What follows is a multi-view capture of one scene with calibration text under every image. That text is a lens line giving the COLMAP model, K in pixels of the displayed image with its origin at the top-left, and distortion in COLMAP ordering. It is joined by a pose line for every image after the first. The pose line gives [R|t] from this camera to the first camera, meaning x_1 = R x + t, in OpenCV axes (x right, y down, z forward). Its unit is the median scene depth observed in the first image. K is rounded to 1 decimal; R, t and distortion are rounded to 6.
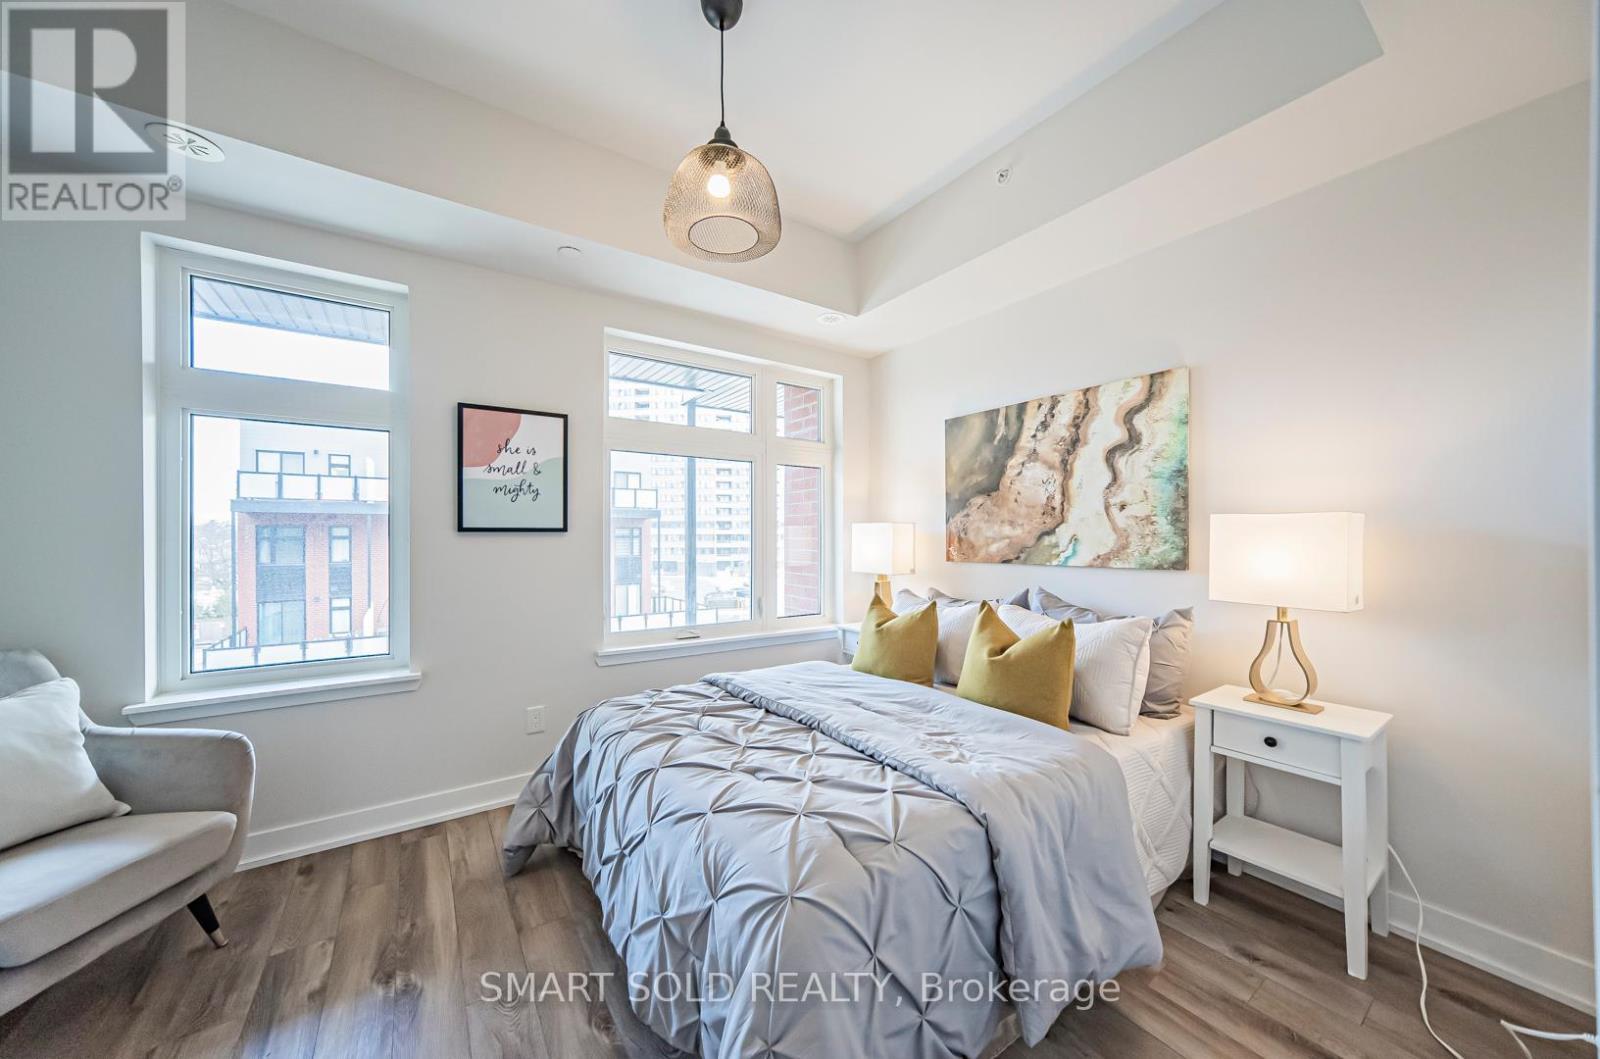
lens RADIAL K [[564.1, 0, 802.4], [0, 564.1, 531.5], [0, 0, 1]] dist [-0.013990, 0.006395]
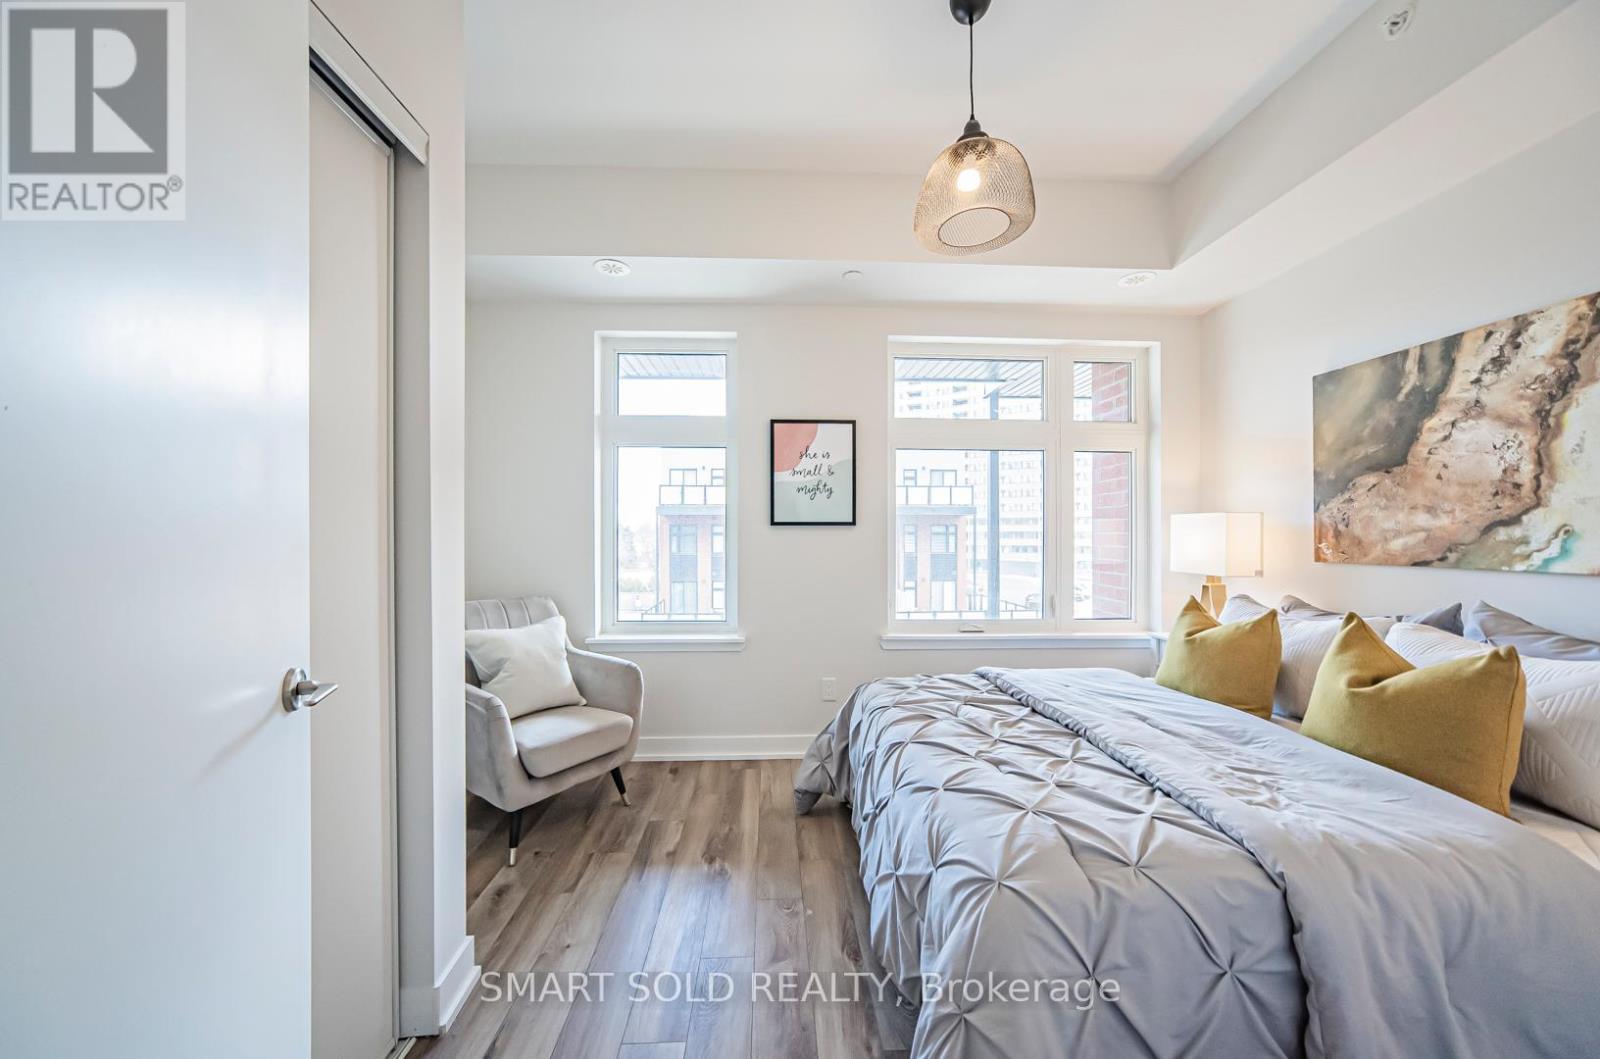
lens RADIAL K [[564.1, 0, 796.2], [0, 564.1, 527.0], [0, 0, 1]] dist [-0.013990, 0.006395]
pose [[0.849828, -0.004755, -0.527039, 0.101080], [0.003364, 0.999988, -0.003598, 0.010775], [0.527050, 0.001284, 0.849834, -0.018453]]
